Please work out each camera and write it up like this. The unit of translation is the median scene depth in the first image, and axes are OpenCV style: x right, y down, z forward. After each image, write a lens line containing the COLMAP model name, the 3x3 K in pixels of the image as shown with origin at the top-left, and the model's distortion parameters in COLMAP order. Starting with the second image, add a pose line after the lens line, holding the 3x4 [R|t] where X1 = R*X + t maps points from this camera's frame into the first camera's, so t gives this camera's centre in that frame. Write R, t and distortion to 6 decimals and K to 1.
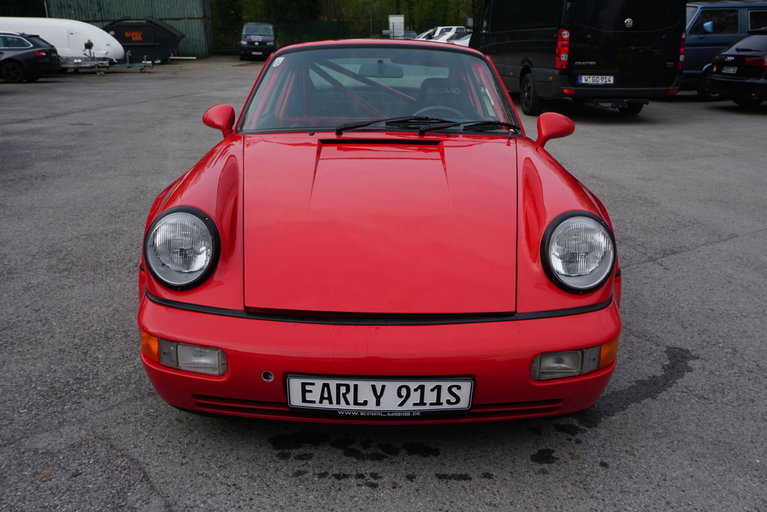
lens RADIAL K [[721.0, 0, 378.1], [0, 721.0, 245.7], [0, 0, 1]] dist [-0.010342, 0.009961]
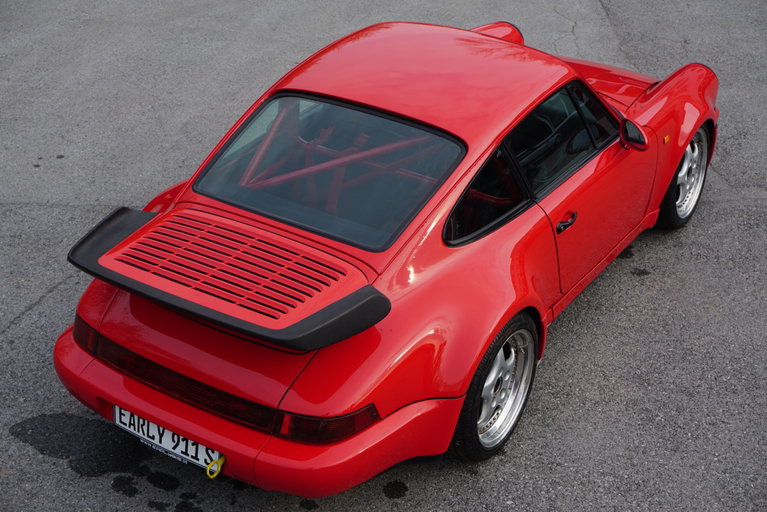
lens RADIAL K [[1186.3, 0, 383.5], [0, 1186.3, 256.0], [0, 0, 1]] dist [0.070926, -0.176909]
pose [[-0.839903, -0.293523, 0.456516, -1.223361], [0.121992, 0.717514, 0.685778, -2.039758], [-0.528849, 0.631678, -0.566834, 3.760869]]
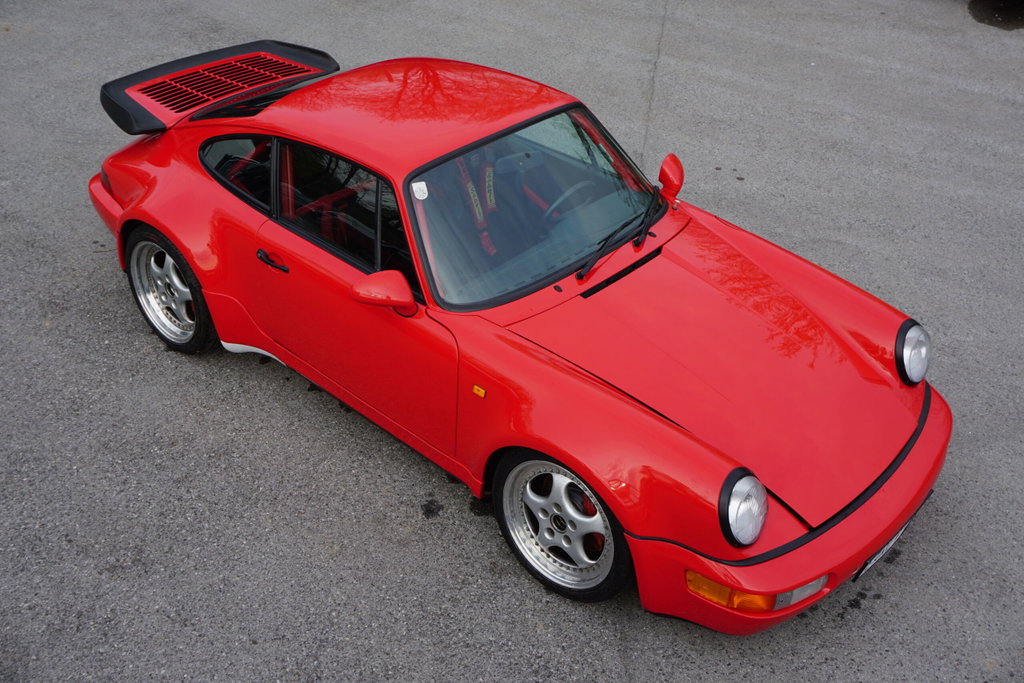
lens RADIAL K [[1134.9, 0, 512.0], [0, 1134.9, 341.5], [0, 0, 1]] dist [0.002845, 0.011788]
pose [[0.668285, -0.403379, 0.625045, -1.537709], [0.170488, 0.900906, 0.399127, -0.998410], [-0.724106, -0.160168, 0.670833, 0.203711]]
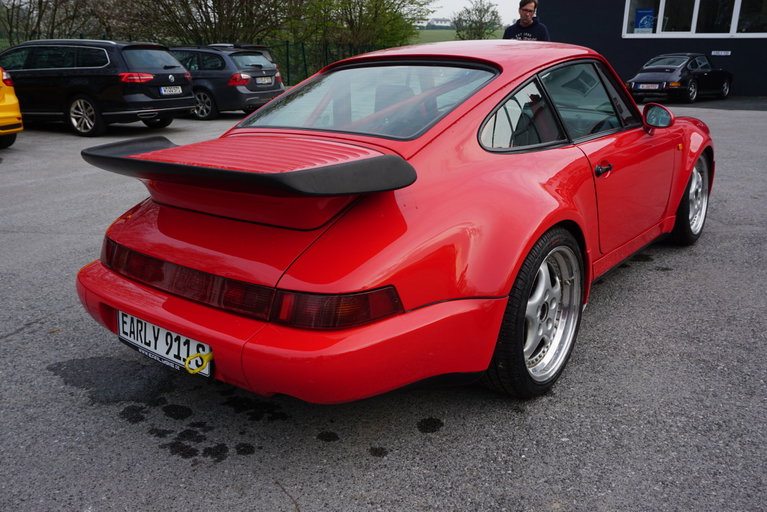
lens RADIAL K [[648.1, 0, 383.5], [0, 648.1, 256.0], [0, 0, 1]] dist [-0.004293, 0.015886]
pose [[-0.783132, -0.174627, 0.596833, -0.865898], [0.184174, 0.851571, 0.490823, -0.924734], [-0.593957, 0.494300, -0.634730, 3.328165]]
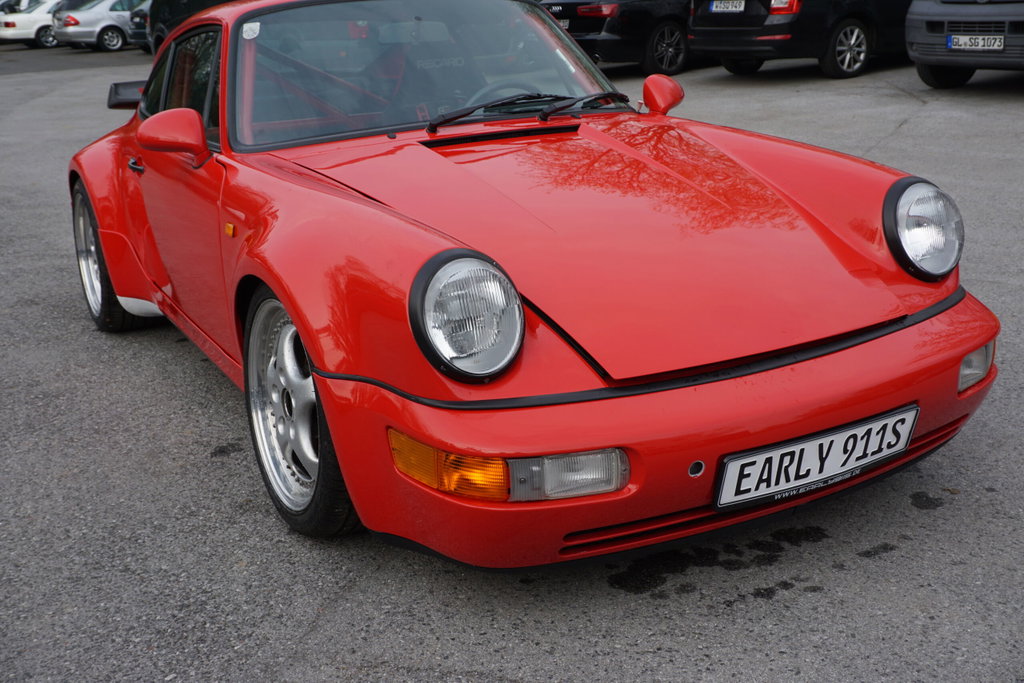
lens RADIAL K [[1132.8, 0, 508.8], [0, 1132.8, 319.9], [0, 0, 1]] dist [-0.011520, 0.005491]
pose [[0.872916, -0.181041, 0.453036, -0.742938], [0.184788, 0.982104, 0.036415, -0.024214], [-0.451521, 0.051929, 0.890748, 0.133799]]
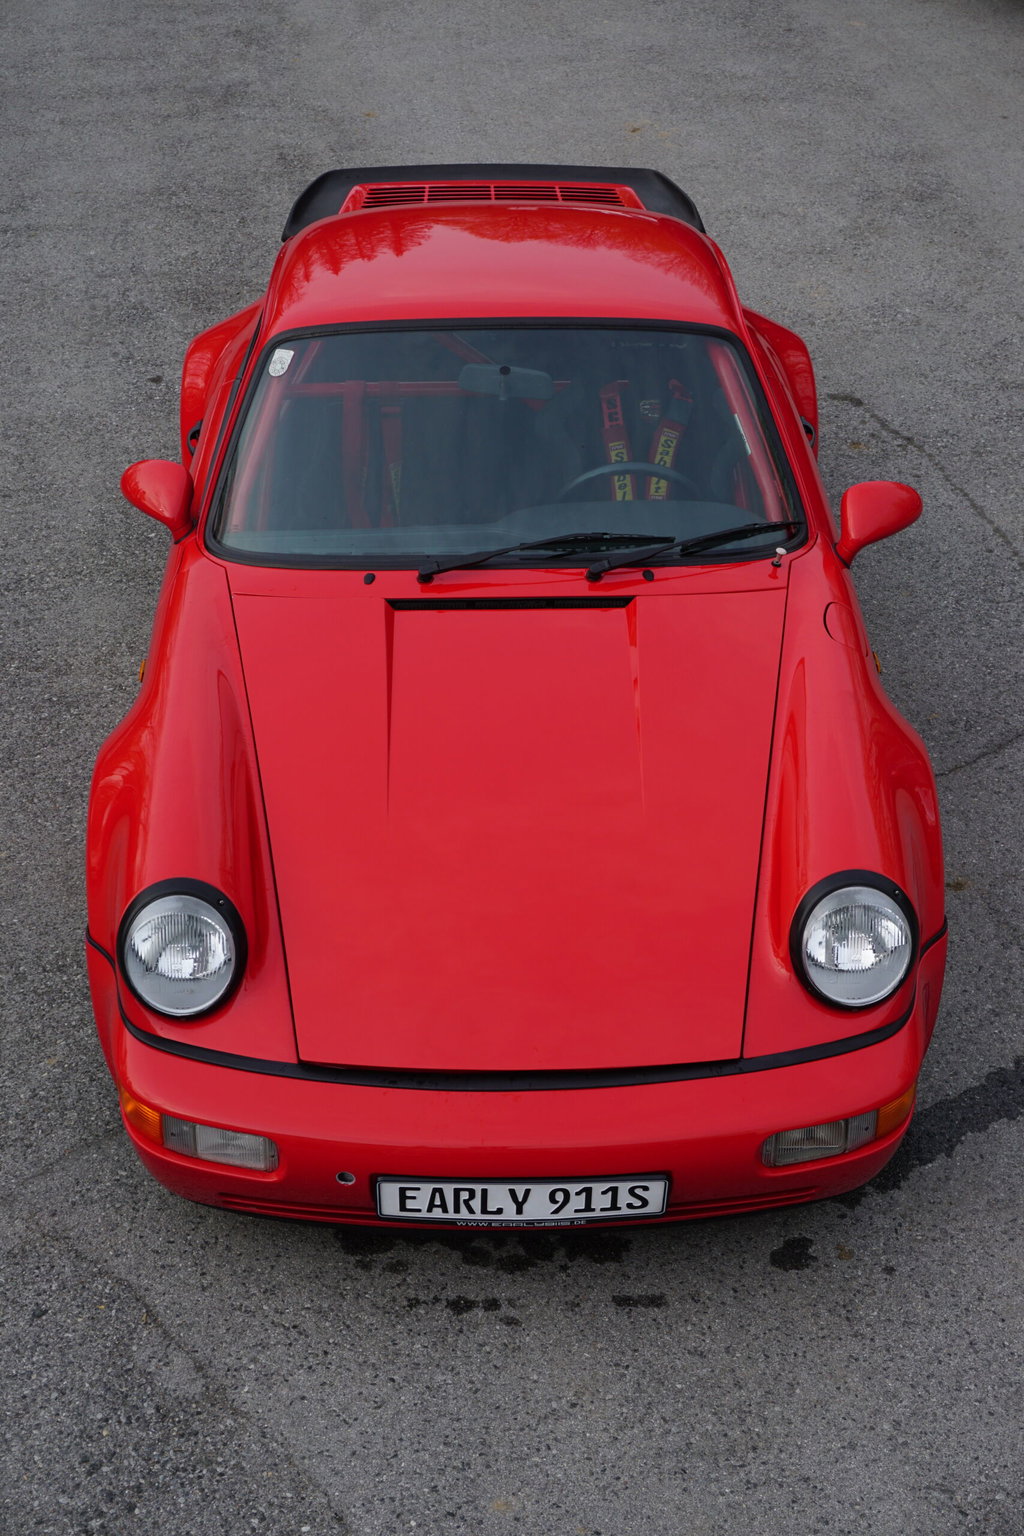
lens RADIAL K [[2375.7, 0, 512.0], [0, 2375.7, 768.0], [0, 0, 1]] dist [0.070926, -0.176909]
pose [[0.999819, -0.017602, 0.007175, -0.014717], [0.015093, 0.964629, 0.263180, -0.707293], [-0.011554, -0.263024, 0.964720, -0.919639]]
